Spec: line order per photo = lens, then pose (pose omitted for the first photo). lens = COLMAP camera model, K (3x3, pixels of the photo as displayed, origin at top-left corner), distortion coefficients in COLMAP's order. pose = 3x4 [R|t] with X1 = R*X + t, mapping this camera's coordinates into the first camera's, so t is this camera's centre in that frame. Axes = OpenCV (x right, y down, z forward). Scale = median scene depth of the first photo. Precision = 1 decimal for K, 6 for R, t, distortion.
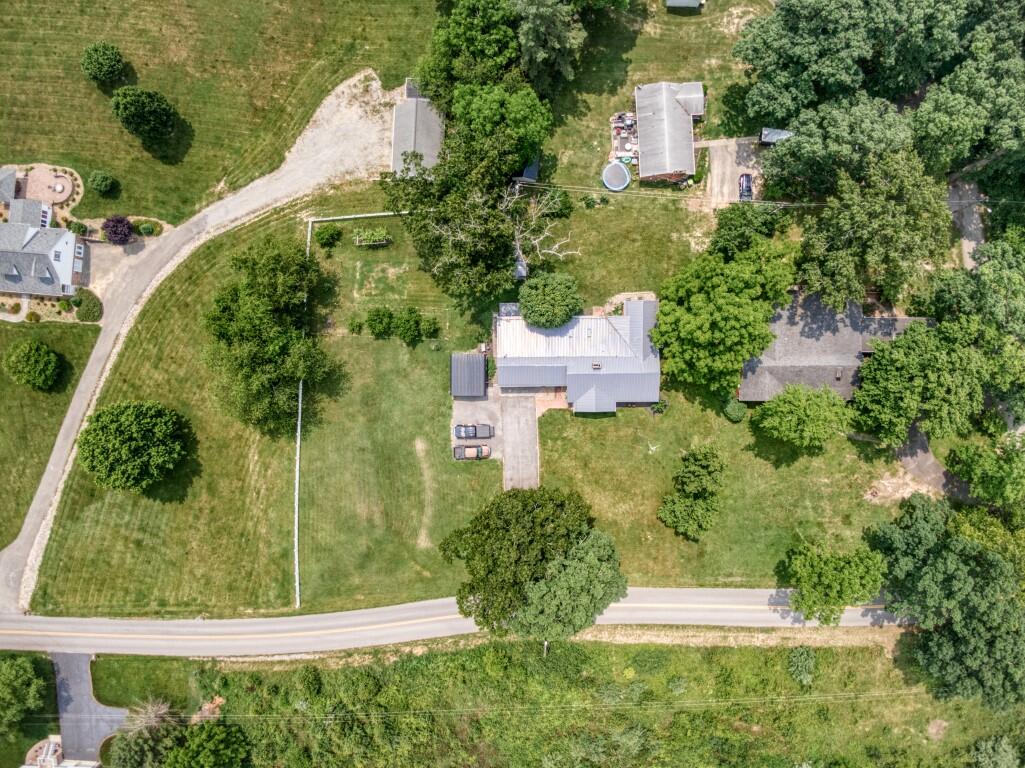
lens RADIAL K [[702.9, 0, 512.5], [0, 702.9, 384.0], [0, 0, 1]] dist [-0.050762, -0.002431]
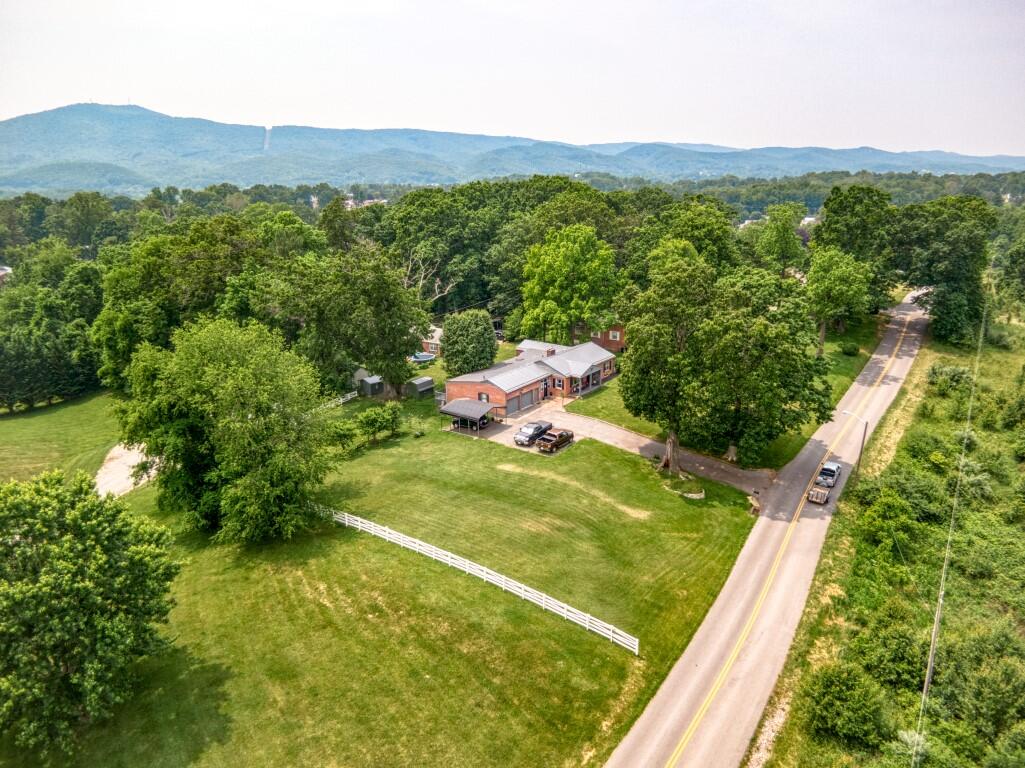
lens RADIAL K [[705.7, 0, 512.5], [0, 705.7, 384.0], [0, 0, 1]] dist [-0.014053, -0.006060]
pose [[0.600399, -0.219470, 0.768996, -0.642067], [0.799469, 0.141565, -0.583788, 0.484255], [0.019261, 0.965294, 0.260455, 0.746407]]
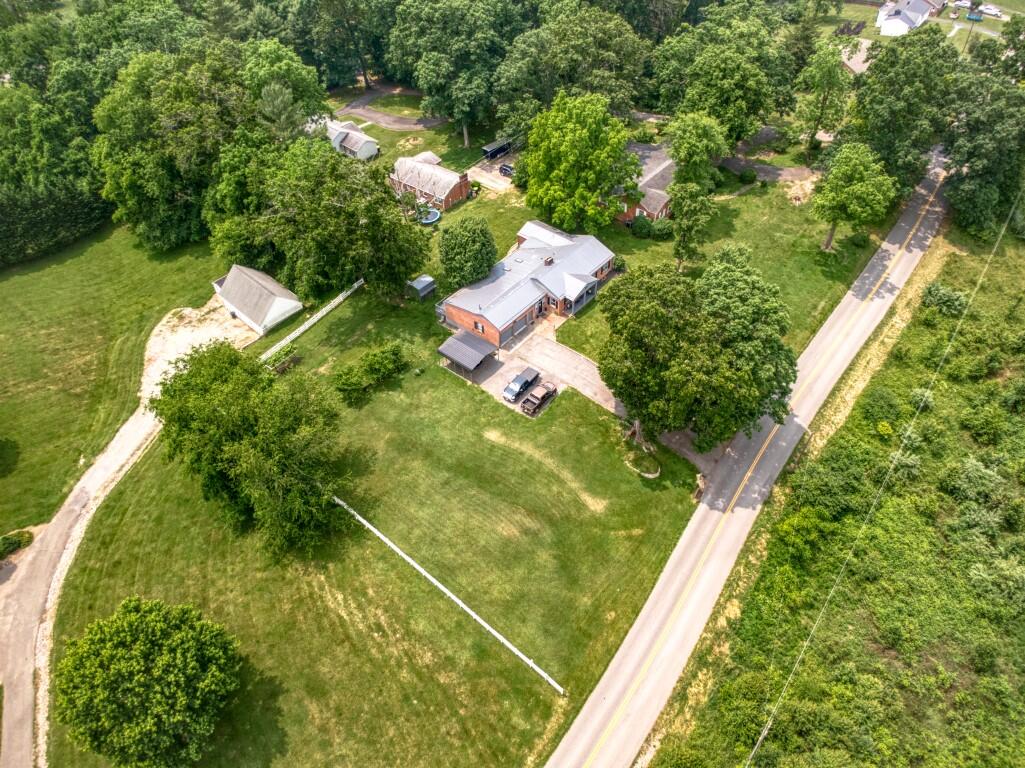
lens RADIAL K [[705.7, 0, 512.5], [0, 705.7, 384.0], [0, 0, 1]] dist [-0.014053, -0.006060]
pose [[0.643782, -0.542571, 0.539594, -0.515793], [0.764916, 0.436801, -0.473401, 0.456470], [0.021159, 0.717511, 0.696226, 0.410214]]
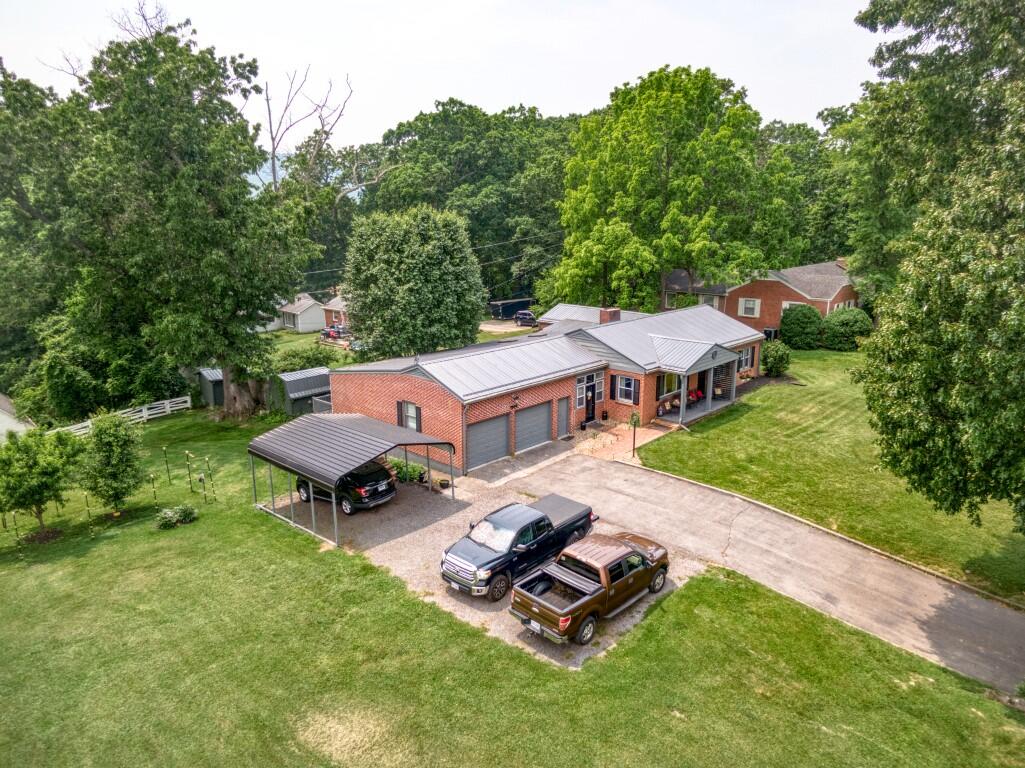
lens RADIAL K [[695.7, 0, 508.9], [0, 695.7, 405.7], [0, 0, 1]] dist [0.002744, -0.000680]
pose [[0.692520, -0.178236, 0.699034, -0.196843], [0.721330, 0.157692, -0.674400, 0.197803], [0.009970, 0.971270, 0.237772, 0.906289]]
